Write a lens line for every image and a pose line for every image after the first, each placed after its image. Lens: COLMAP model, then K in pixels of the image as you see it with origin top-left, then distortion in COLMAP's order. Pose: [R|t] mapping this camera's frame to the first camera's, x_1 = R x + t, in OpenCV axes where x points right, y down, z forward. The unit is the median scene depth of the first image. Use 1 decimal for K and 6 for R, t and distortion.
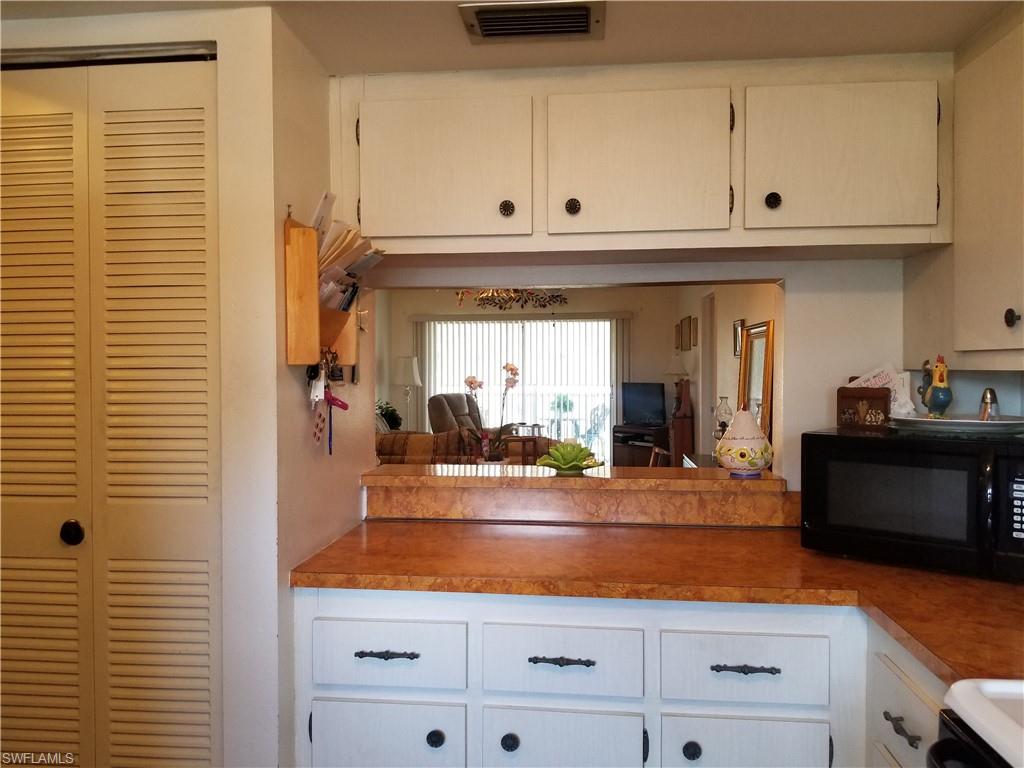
lens RADIAL K [[788.5, 0, 513.4], [0, 788.5, 385.0], [0, 0, 1]] dist [0.010147, -0.003828]
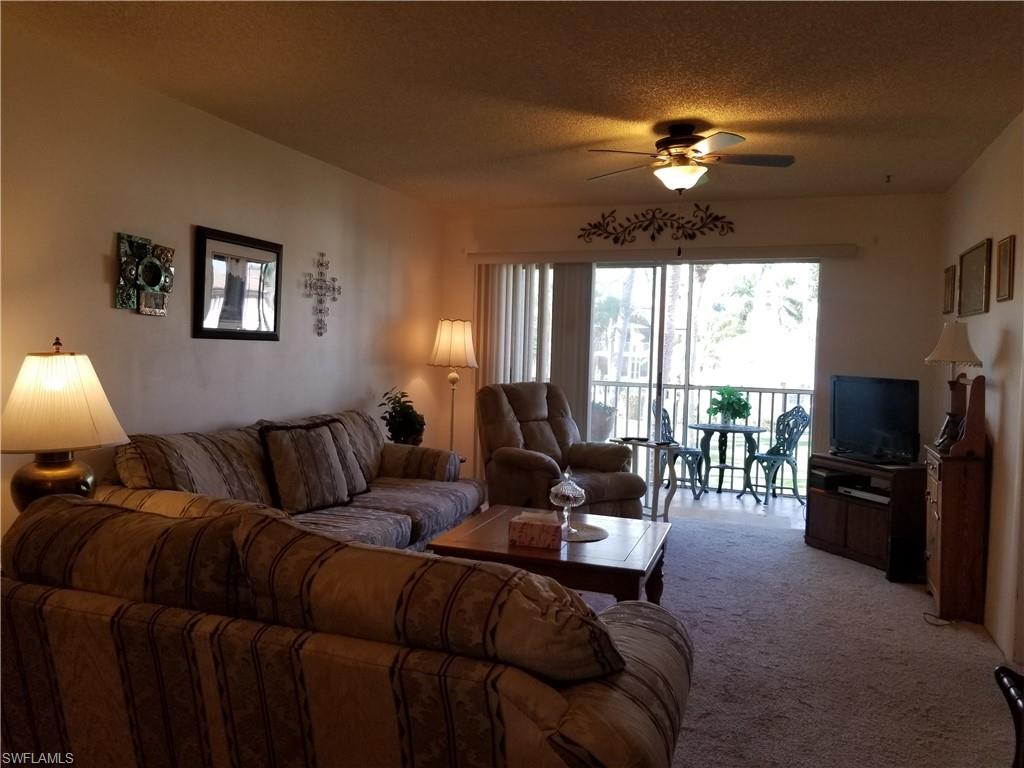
lens RADIAL K [[788.5, 0, 507.9], [0, 788.5, 374.9], [0, 0, 1]] dist [0.010147, -0.003828]
pose [[0.963509, 0.038142, -0.264945, 0.067637], [-0.034325, 0.999230, 0.019022, -0.005623], [0.265467, -0.009234, 0.964076, 0.418252]]
